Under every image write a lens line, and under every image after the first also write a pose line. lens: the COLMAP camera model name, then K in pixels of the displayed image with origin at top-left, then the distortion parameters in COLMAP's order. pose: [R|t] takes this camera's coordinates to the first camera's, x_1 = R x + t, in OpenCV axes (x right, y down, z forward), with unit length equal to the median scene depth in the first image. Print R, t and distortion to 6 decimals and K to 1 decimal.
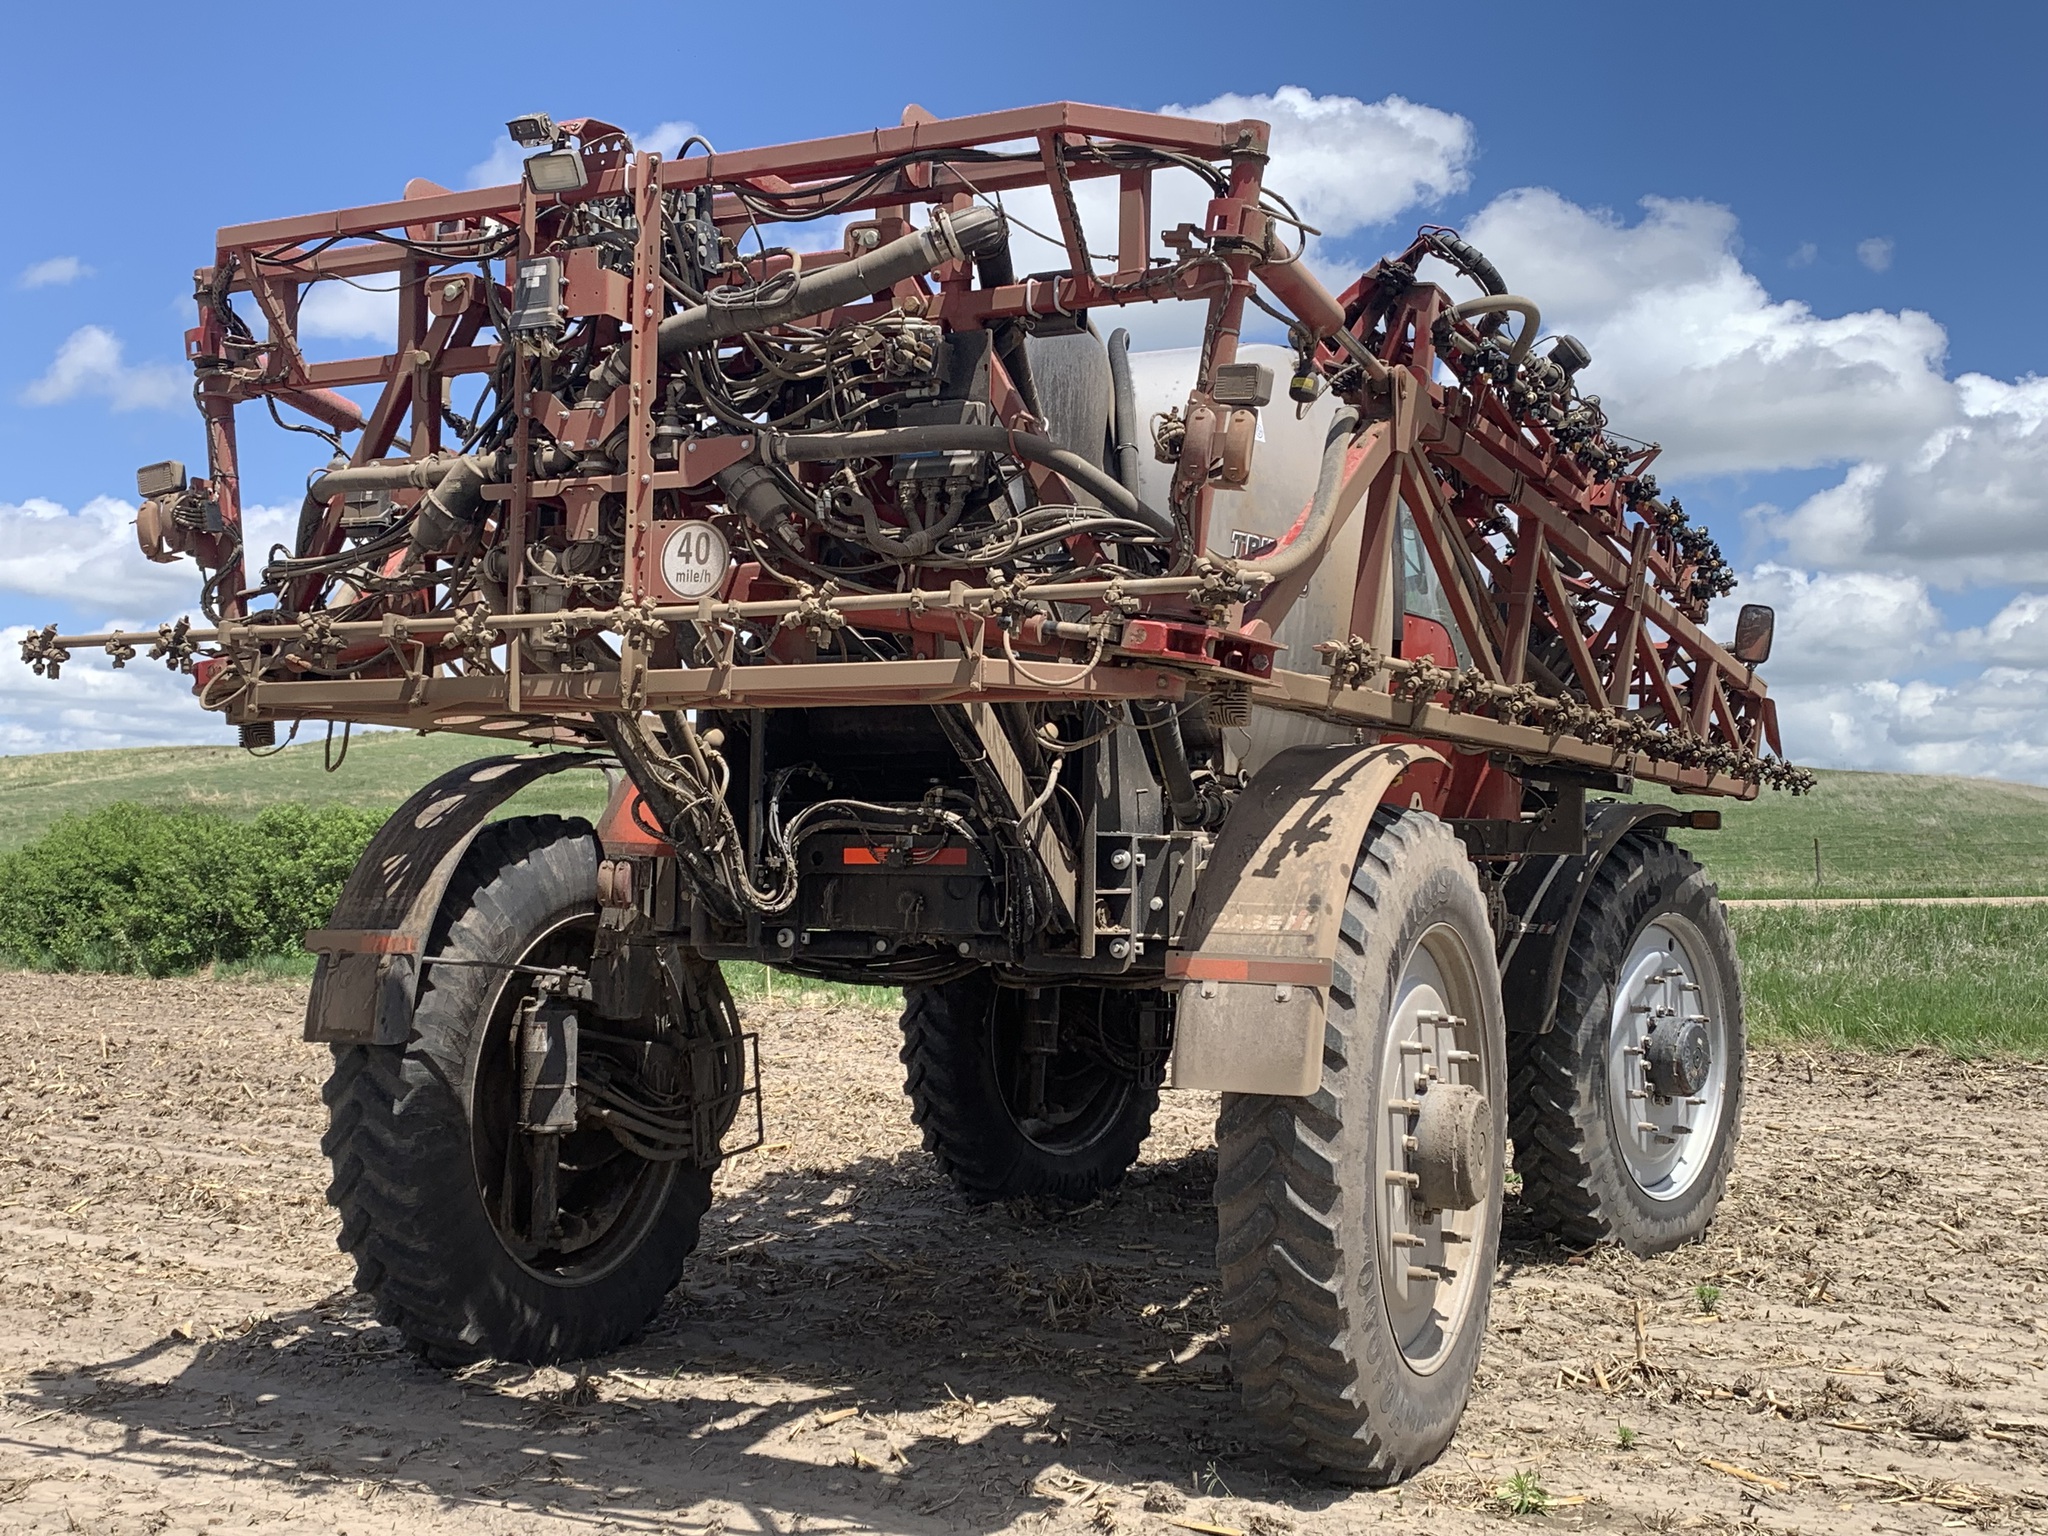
lens RADIAL K [[2287.9, 0, 1014.0], [0, 2287.9, 769.3], [0, 0, 1]] dist [0.167131, -0.441511]
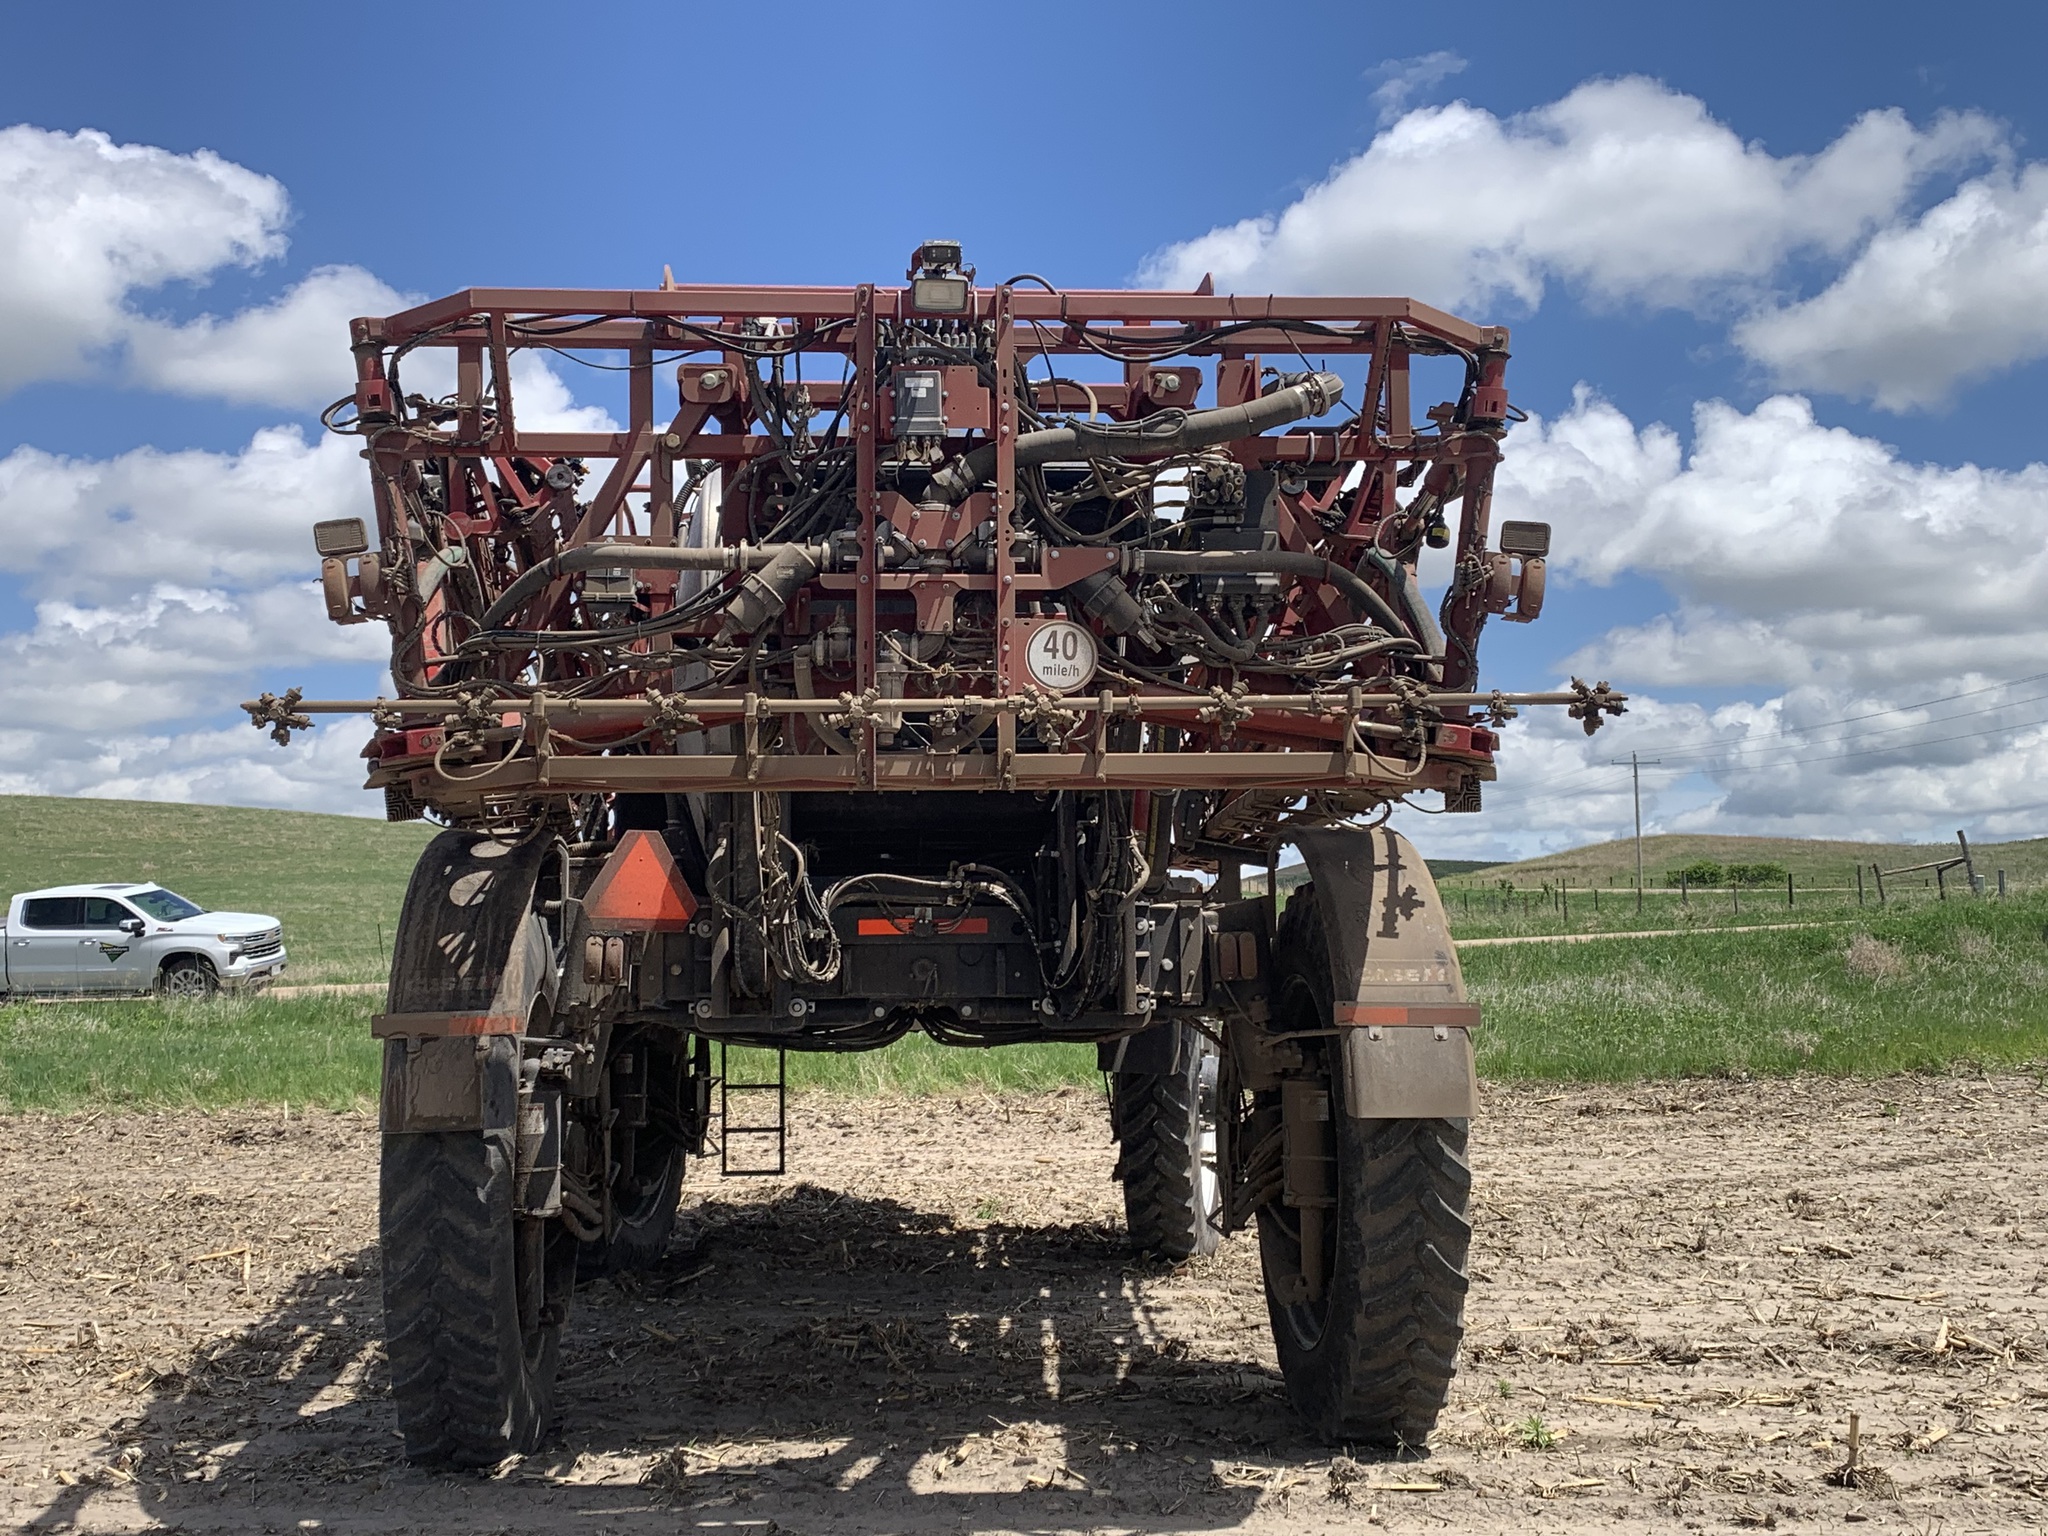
lens RADIAL K [[2266.6, 0, 1033.5], [0, 2266.6, 746.6], [0, 0, 1]] dist [0.153992, -0.381798]
pose [[0.867452, 0.025079, 0.496889, -0.665367], [-0.003025, 0.998976, -0.045140, 0.001827], [-0.497512, 0.037654, 0.866639, 0.059716]]
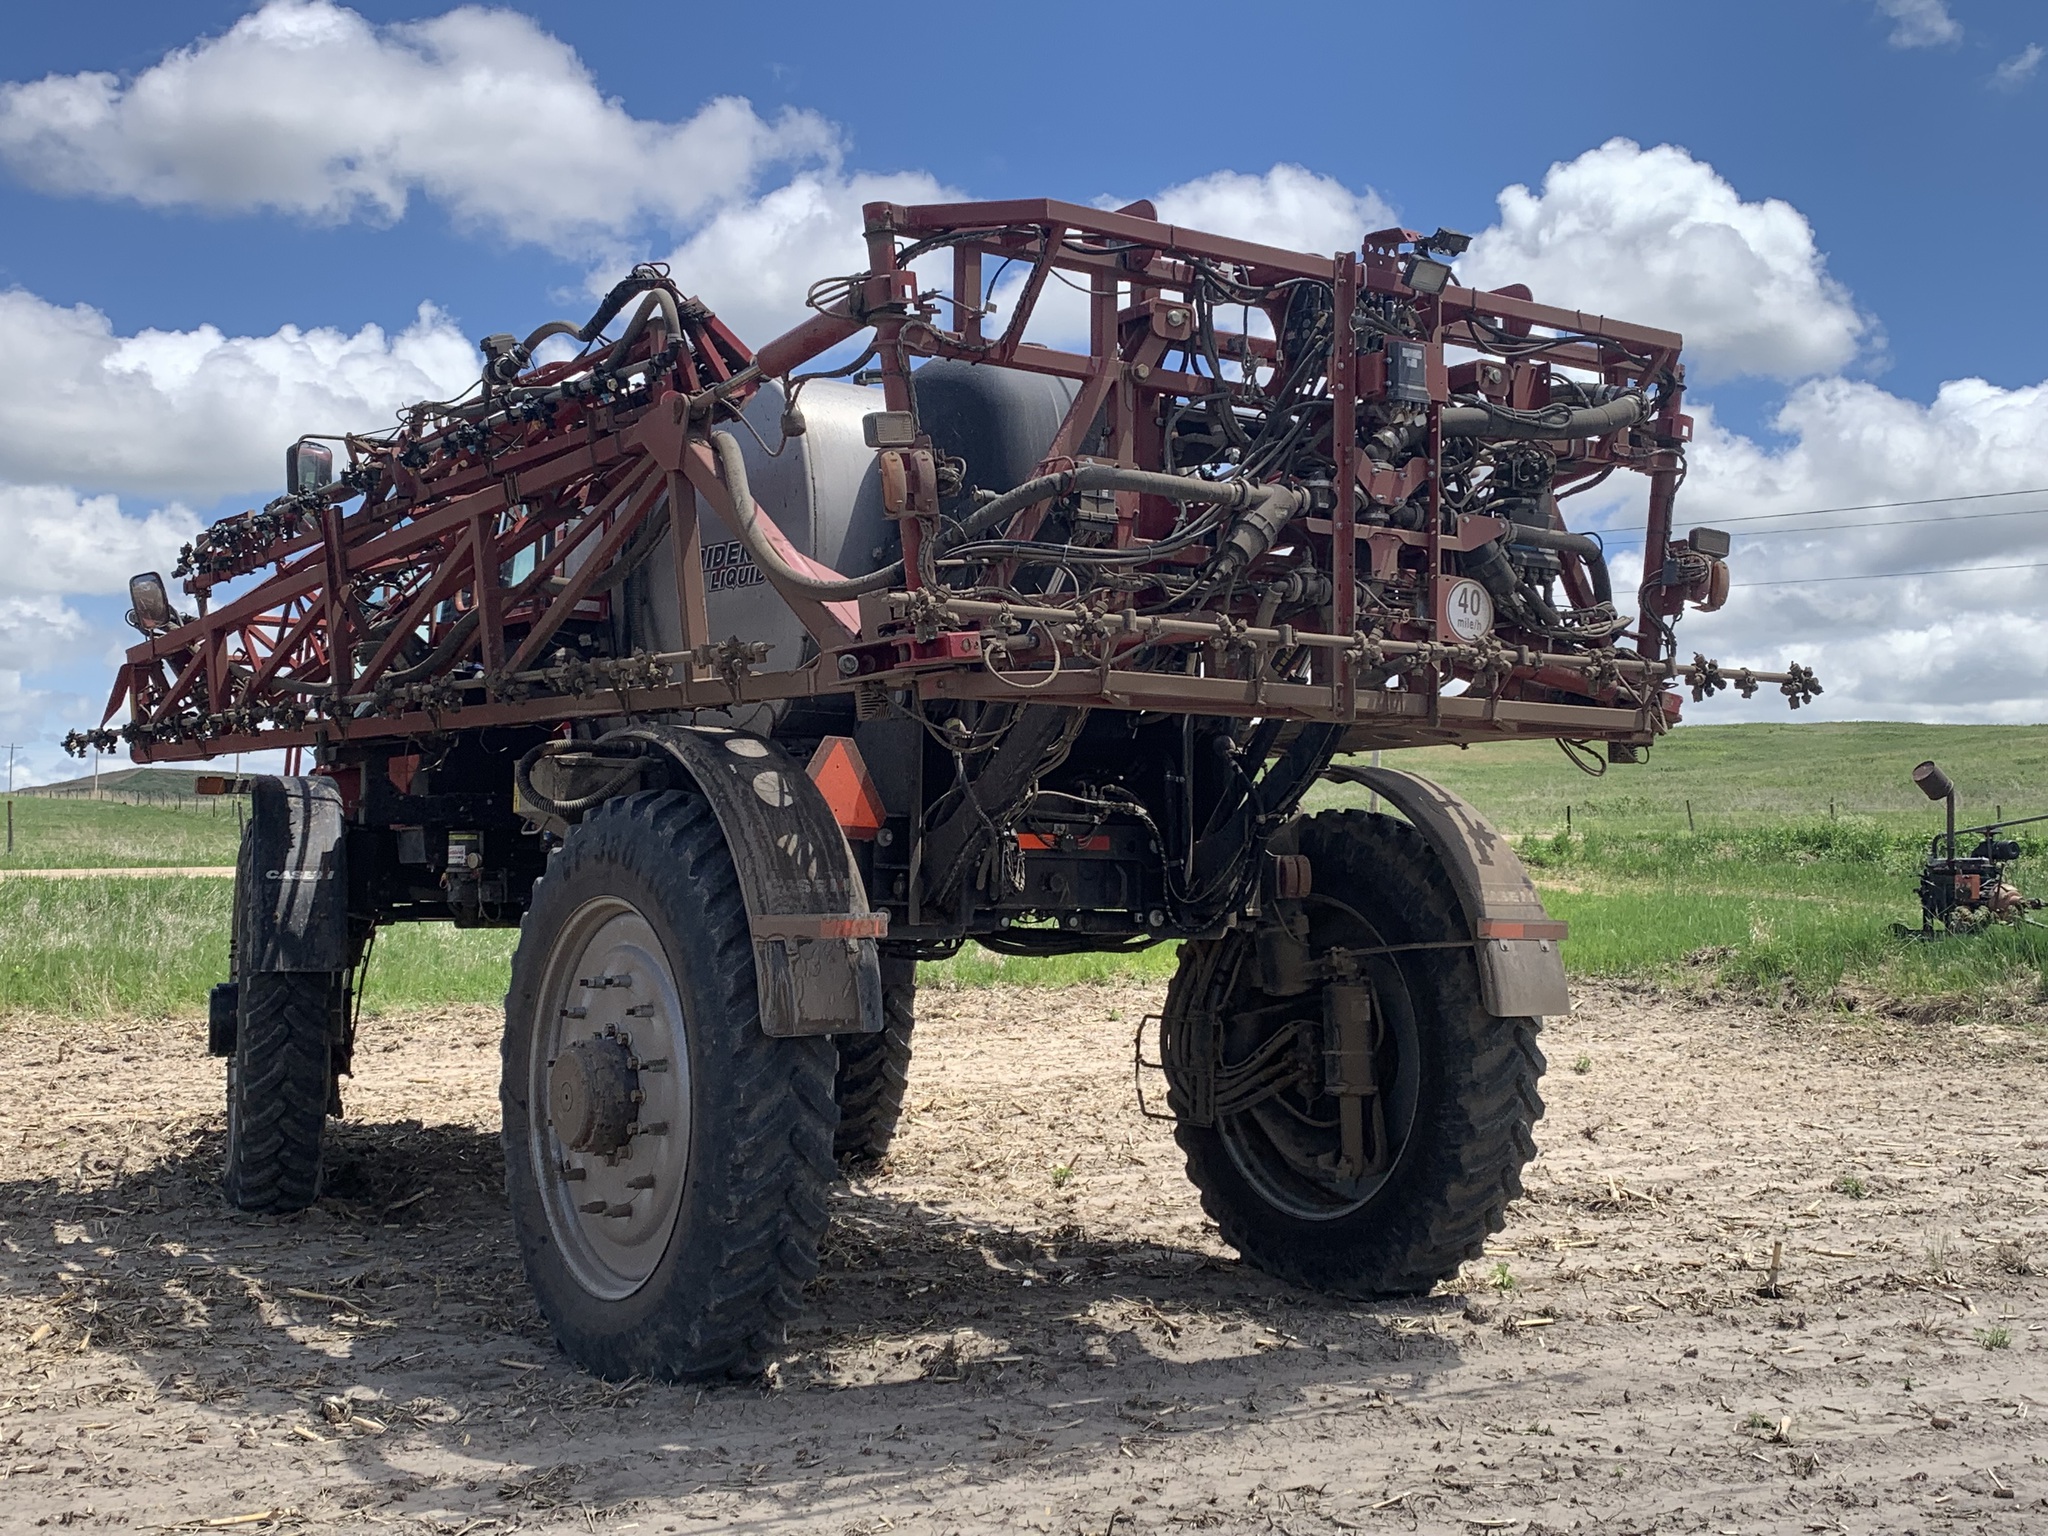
lens RADIAL K [[2236.1, 0, 1024.0], [0, 2236.1, 768.0], [0, 0, 1]] dist [0.062552, -0.010142]
pose [[0.512796, 0.038103, 0.857664, -1.253765], [-0.049044, 0.998683, -0.015044, 0.023397], [-0.857108, -0.034349, 0.513990, 0.556274]]
